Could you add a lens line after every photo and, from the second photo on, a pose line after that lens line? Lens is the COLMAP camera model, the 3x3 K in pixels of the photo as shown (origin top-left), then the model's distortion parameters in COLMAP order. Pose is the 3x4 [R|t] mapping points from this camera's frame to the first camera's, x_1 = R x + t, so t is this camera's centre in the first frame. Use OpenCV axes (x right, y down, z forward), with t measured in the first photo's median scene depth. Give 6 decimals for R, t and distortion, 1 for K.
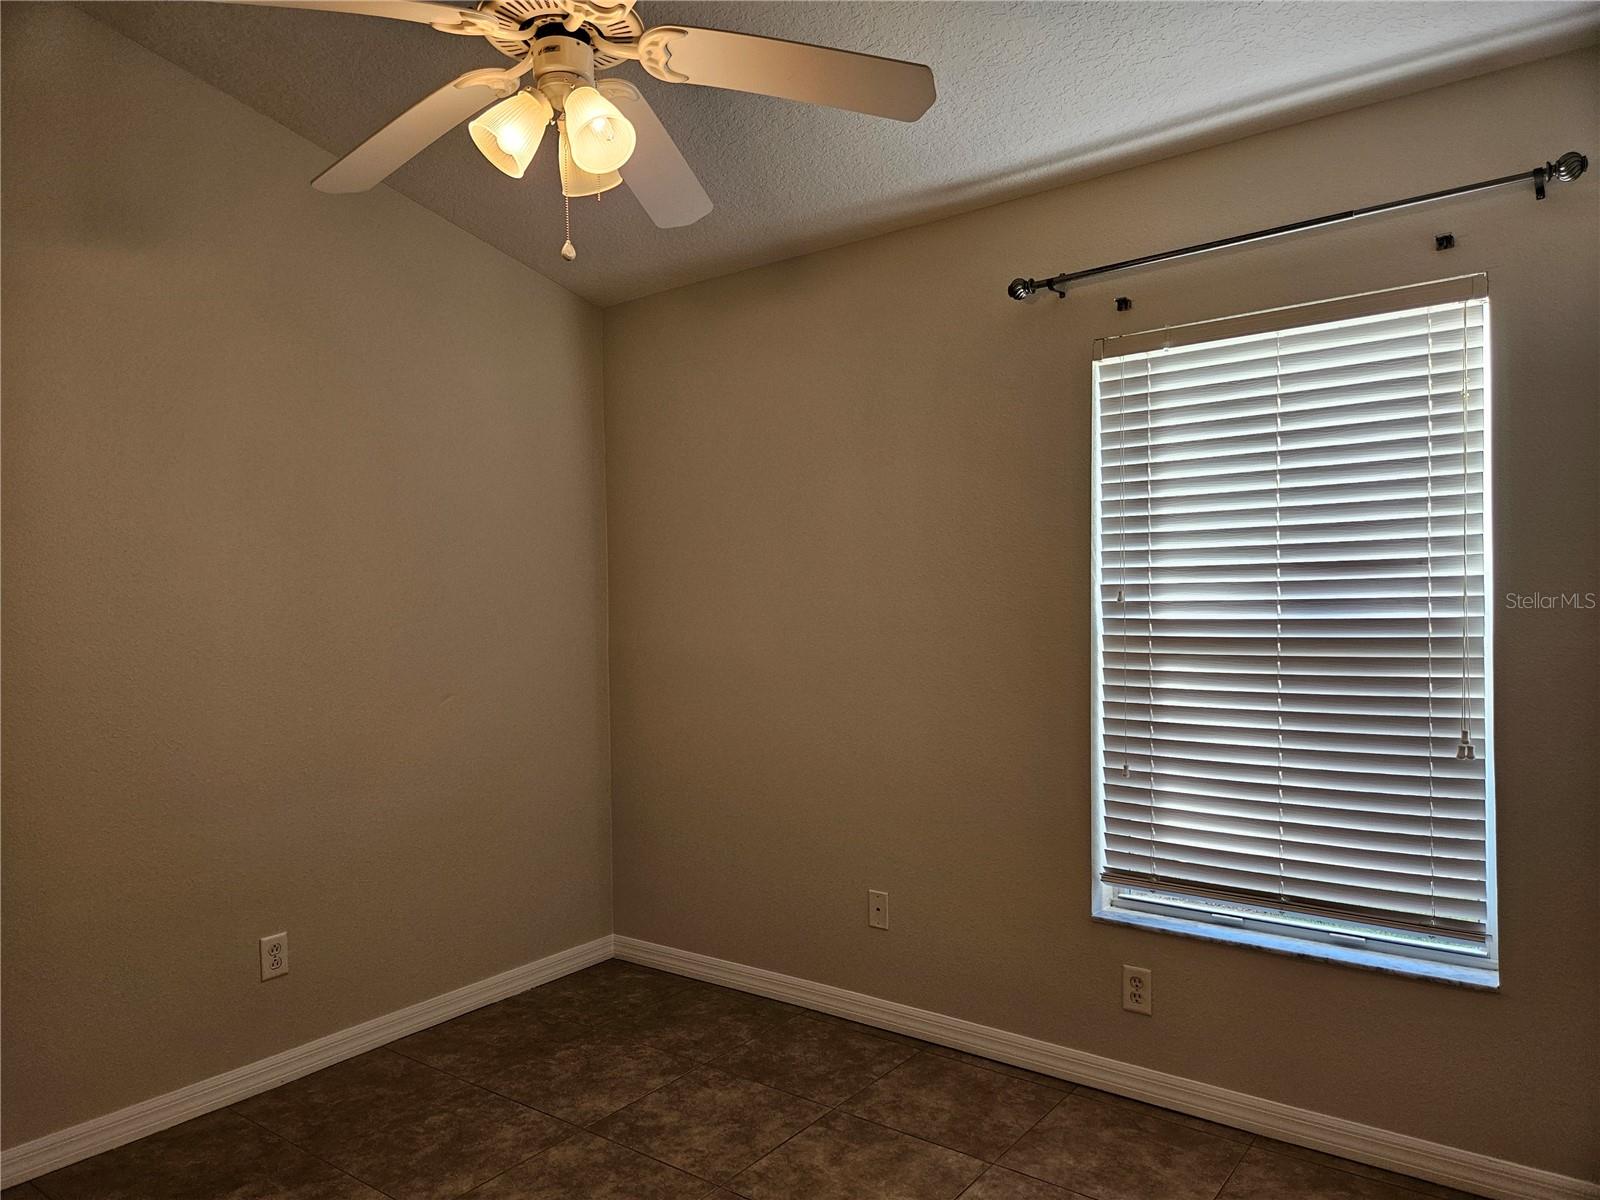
lens RADIAL K [[1068.2, 0, 802.4], [0, 1068.2, 614.3], [0, 0, 1]] dist [0.070598, -0.057320]
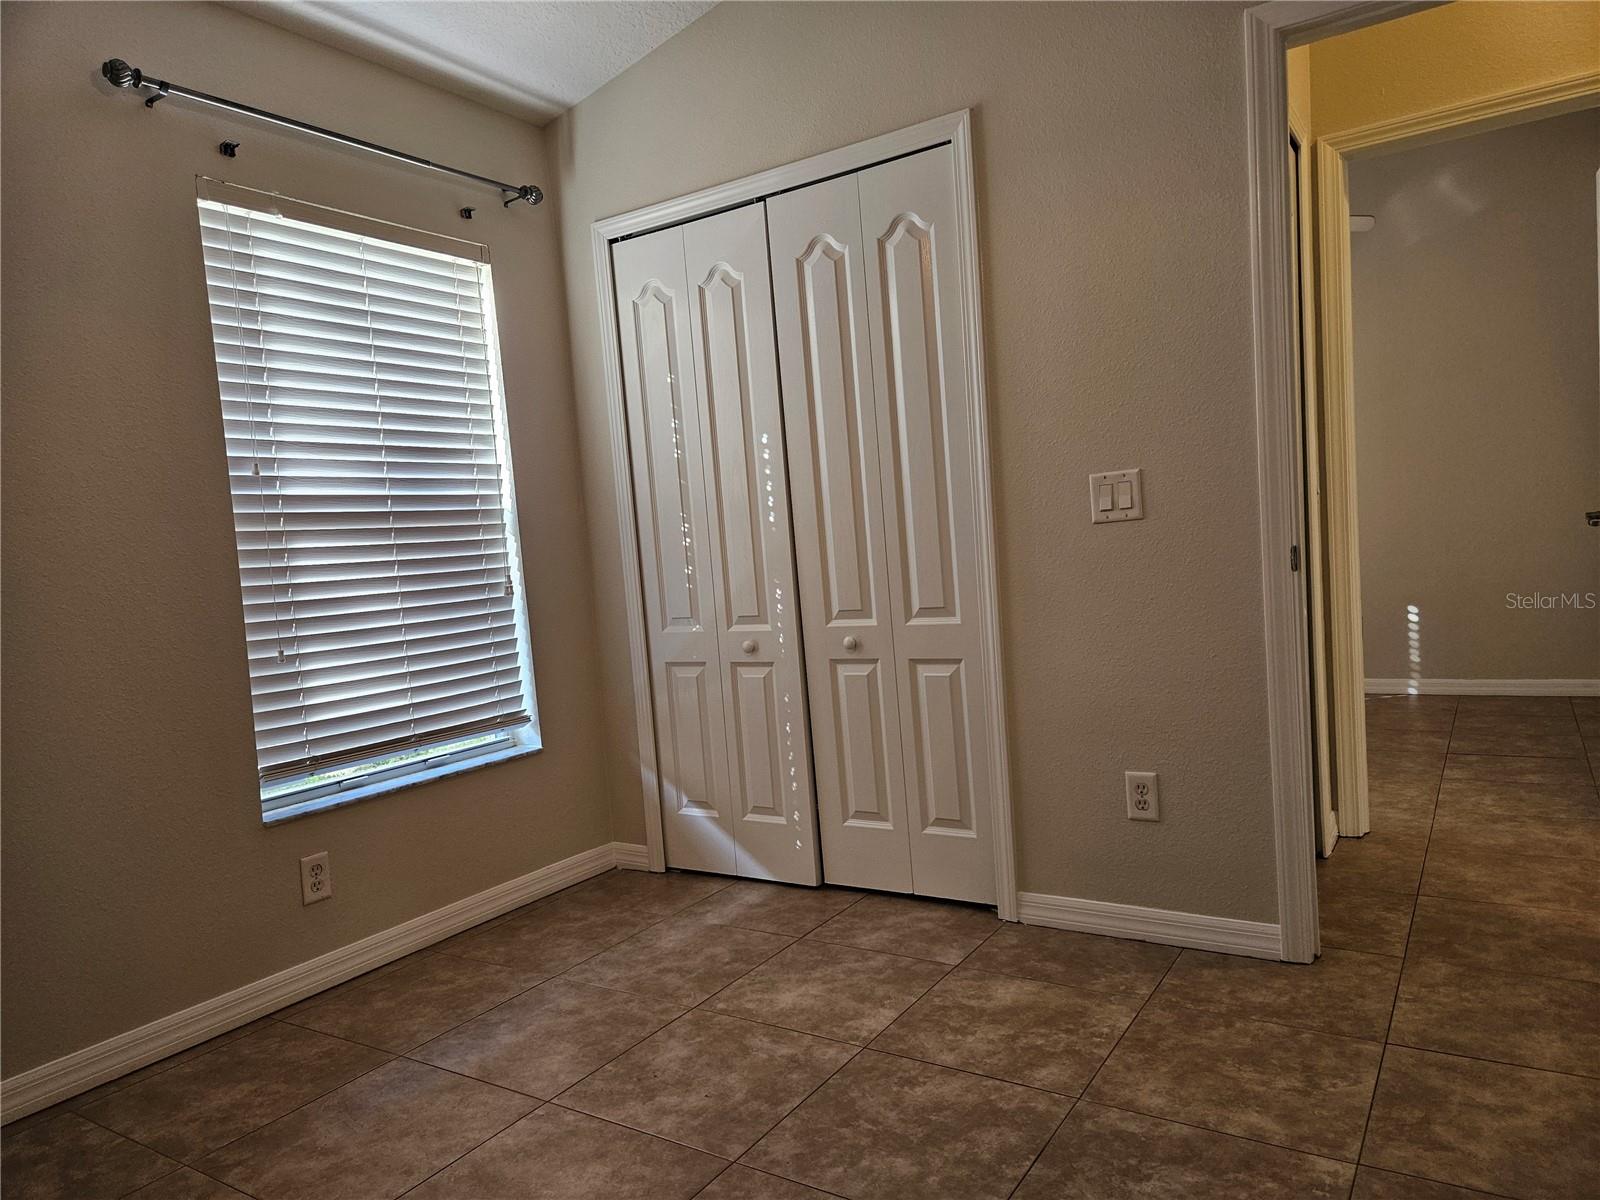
lens RADIAL K [[1068.2, 0, 806.3], [0, 1068.2, 600.3], [0, 0, 1]] dist [0.070598, -0.057320]
pose [[-0.068307, -0.038443, 0.996923, -0.716880], [0.082370, 0.995628, 0.044037, 0.100022], [-0.994258, 0.085124, -0.064842, 0.644584]]
